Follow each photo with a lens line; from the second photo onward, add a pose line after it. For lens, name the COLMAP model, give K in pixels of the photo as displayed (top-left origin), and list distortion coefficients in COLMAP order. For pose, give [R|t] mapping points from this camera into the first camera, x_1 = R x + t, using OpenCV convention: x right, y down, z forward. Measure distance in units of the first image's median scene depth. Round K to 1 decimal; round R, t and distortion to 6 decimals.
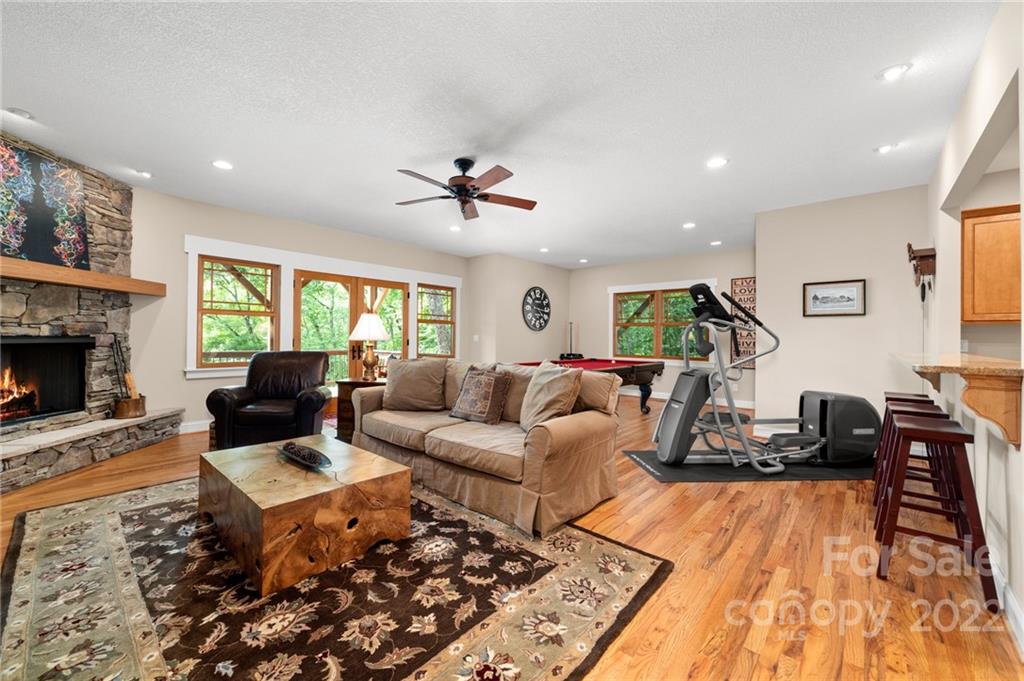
lens RADIAL K [[404.5, 0, 501.5], [0, 404.5, 334.9], [0, 0, 1]] dist [-0.002371, 0.000079]
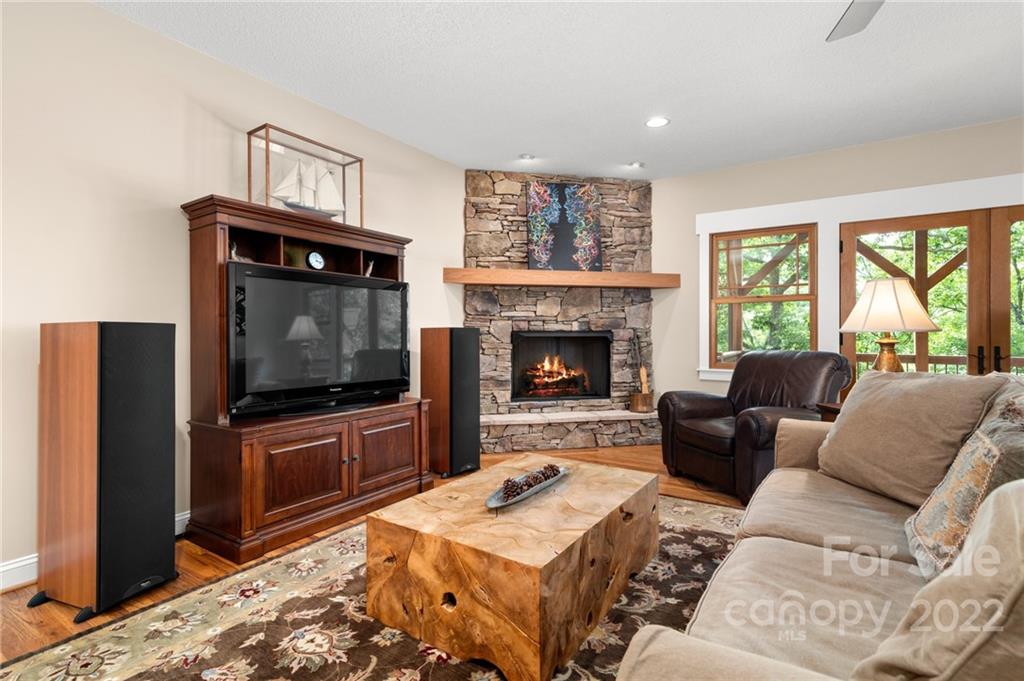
lens RADIAL K [[484.2, 0, 510.2], [0, 484.2, 331.5], [0, 0, 1]] dist [0.001997, -0.000092]
pose [[0.145954, -0.015998, -0.989162, 0.256584], [0.006670, 0.999862, -0.015187, 0.024376], [0.989269, -0.004381, 0.146041, 0.580222]]
